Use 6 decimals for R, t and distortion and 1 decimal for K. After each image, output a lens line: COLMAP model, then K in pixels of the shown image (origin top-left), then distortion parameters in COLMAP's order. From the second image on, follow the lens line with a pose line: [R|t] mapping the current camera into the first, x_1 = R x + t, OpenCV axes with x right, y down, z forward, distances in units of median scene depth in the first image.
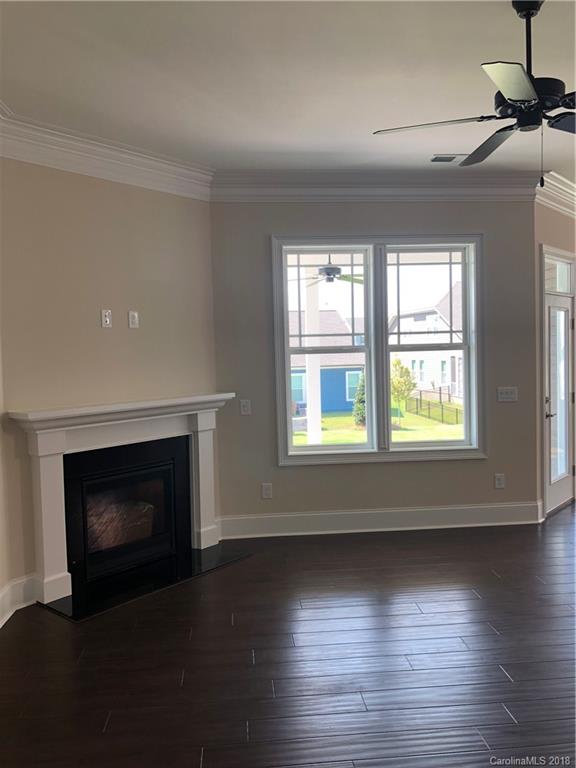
lens RADIAL K [[628.7, 0, 291.2], [0, 628.7, 378.6], [0, 0, 1]] dist [0.050170, -0.054482]
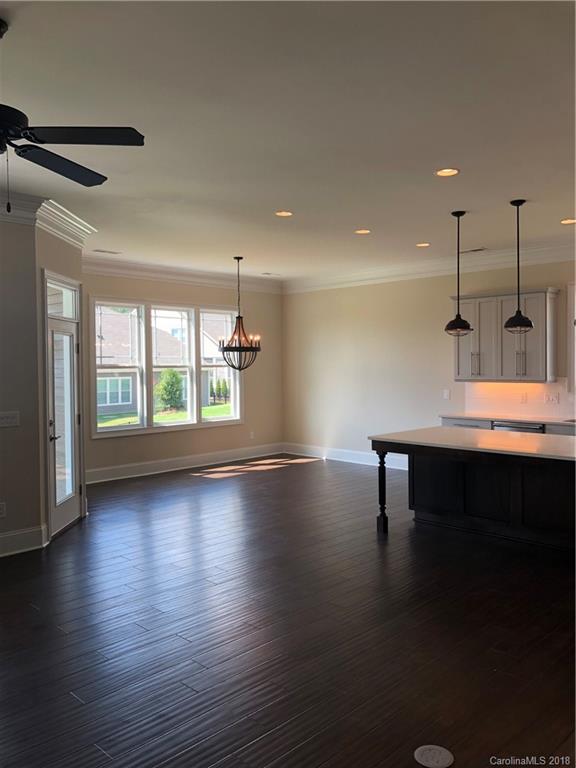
lens RADIAL K [[628.7, 0, 289.3], [0, 628.7, 377.3], [0, 0, 1]] dist [0.050170, -0.054482]
pose [[0.765201, 0.001023, 0.643791, 0.045506], [0.021054, 0.999424, -0.026612, -0.004232], [-0.643447, 0.033918, 0.764739, -0.019515]]
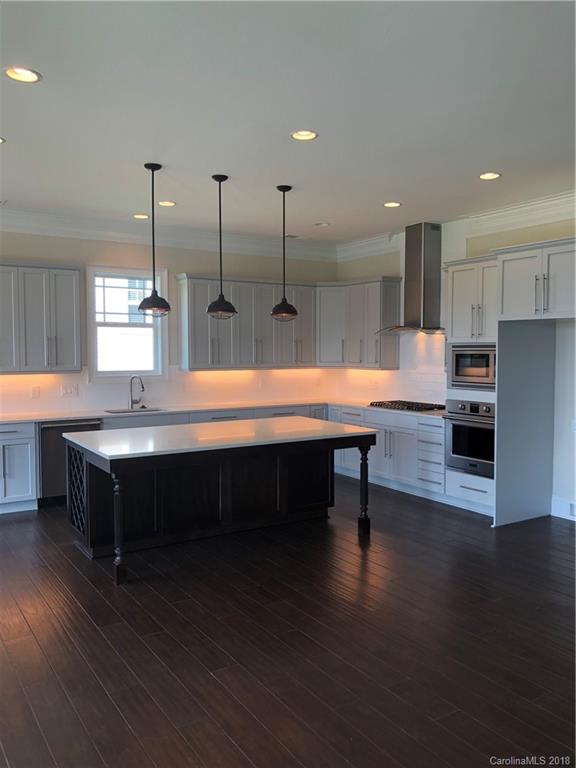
lens RADIAL K [[628.7, 0, 301.3], [0, 628.7, 391.5], [0, 0, 1]] dist [0.050170, -0.054482]
pose [[-0.480603, -0.039658, 0.876041, 0.082121], [0.050832, 0.996037, 0.072976, -0.065047], [-0.875464, 0.079604, -0.476683, 1.206515]]
